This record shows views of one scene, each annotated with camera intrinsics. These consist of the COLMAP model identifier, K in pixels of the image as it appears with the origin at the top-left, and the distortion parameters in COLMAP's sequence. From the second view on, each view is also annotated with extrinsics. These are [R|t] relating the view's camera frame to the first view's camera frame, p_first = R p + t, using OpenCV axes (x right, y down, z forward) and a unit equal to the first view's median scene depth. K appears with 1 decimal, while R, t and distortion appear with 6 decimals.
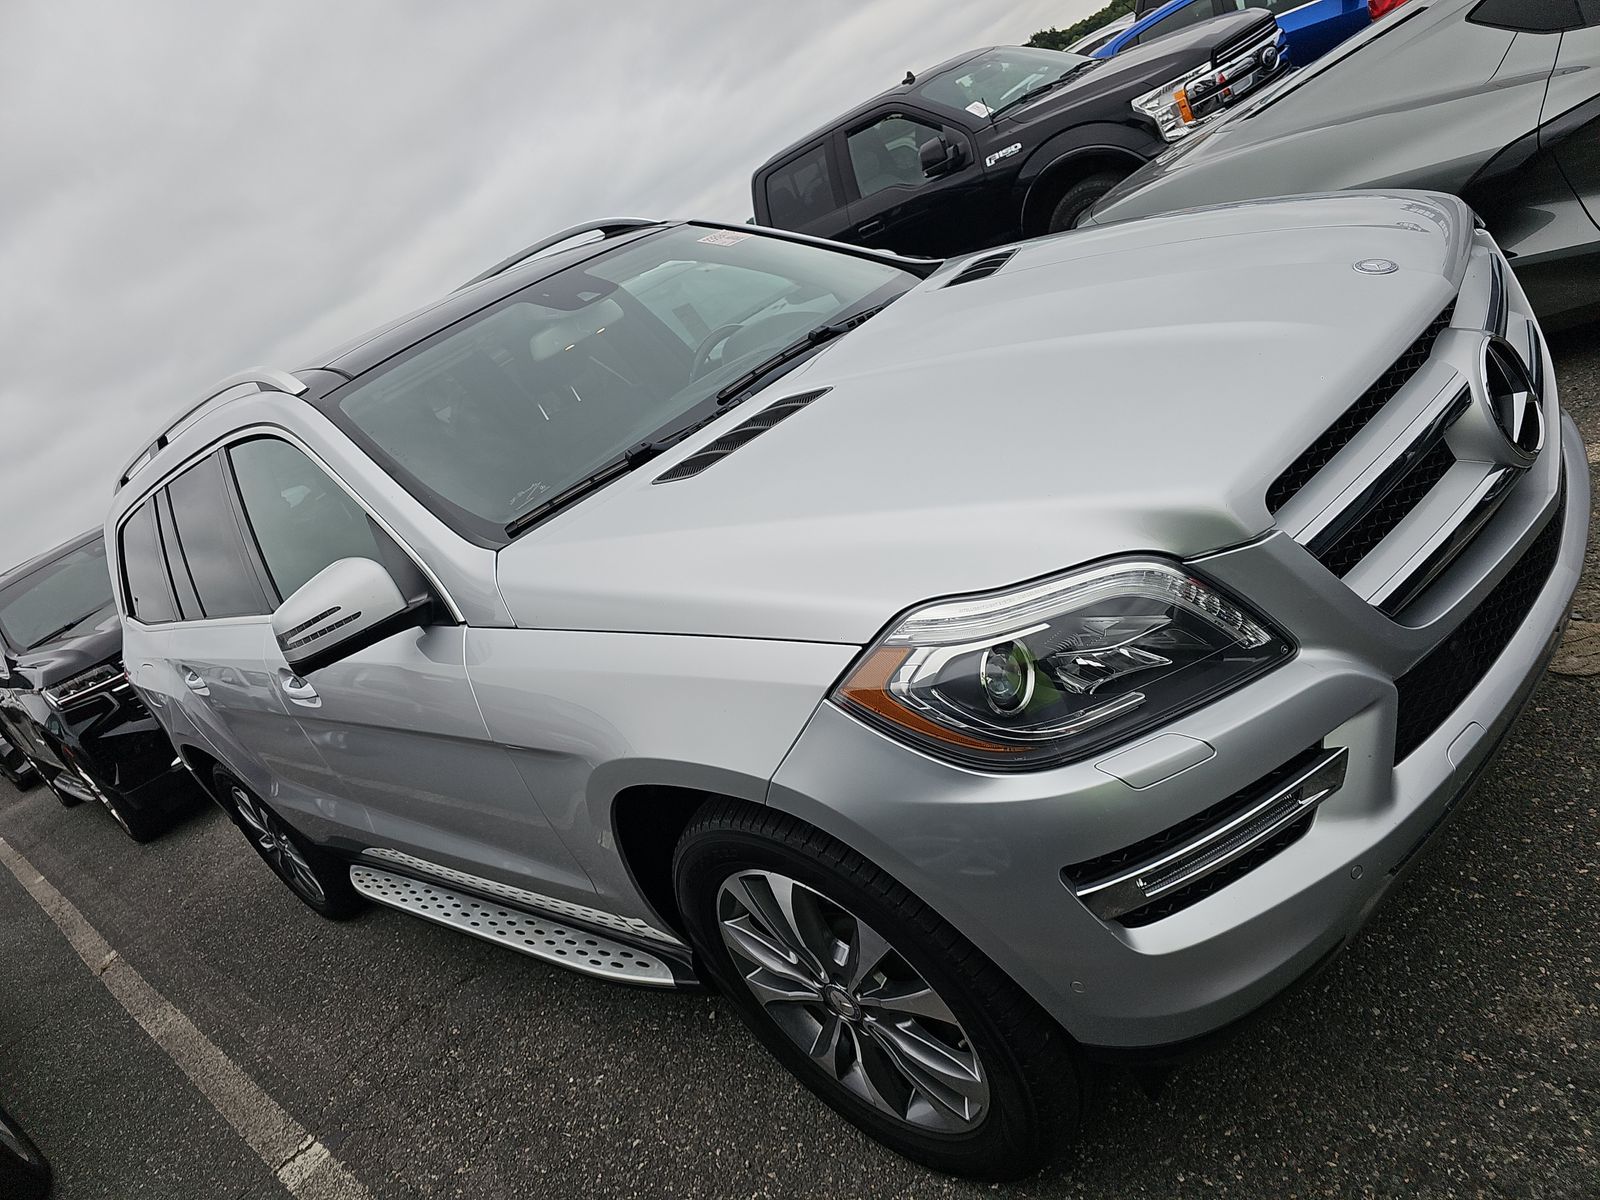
lens RADIAL K [[1056.4, 0, 797.9], [0, 1056.4, 583.2], [0, 0, 1]] dist [0.096074, -0.089024]
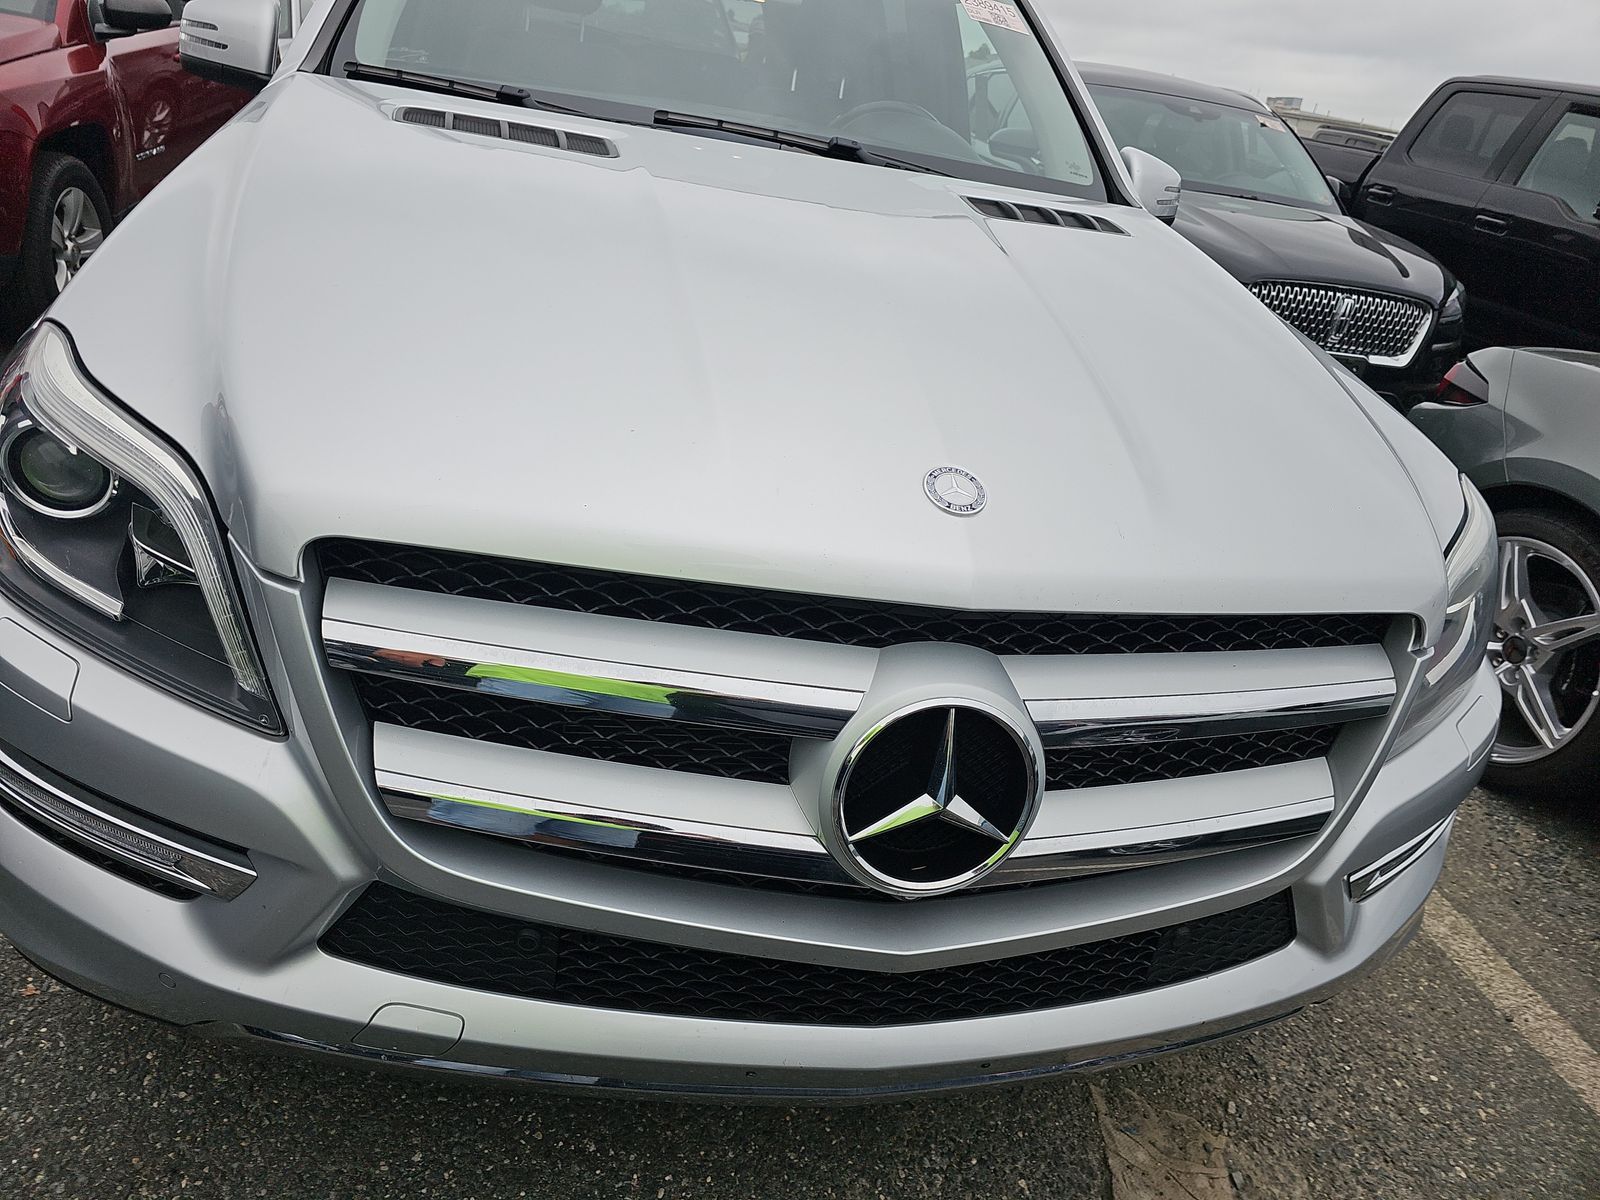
lens RADIAL K [[1056.4, 0, 797.9], [0, 1056.4, 583.2], [0, 0, 1]] dist [0.096074, -0.089024]
pose [[0.629337, 0.732997, -0.258167, 0.588216], [-0.659816, 0.679499, 0.320817, -0.339227], [0.410582, -0.031559, 0.911277, 0.374633]]
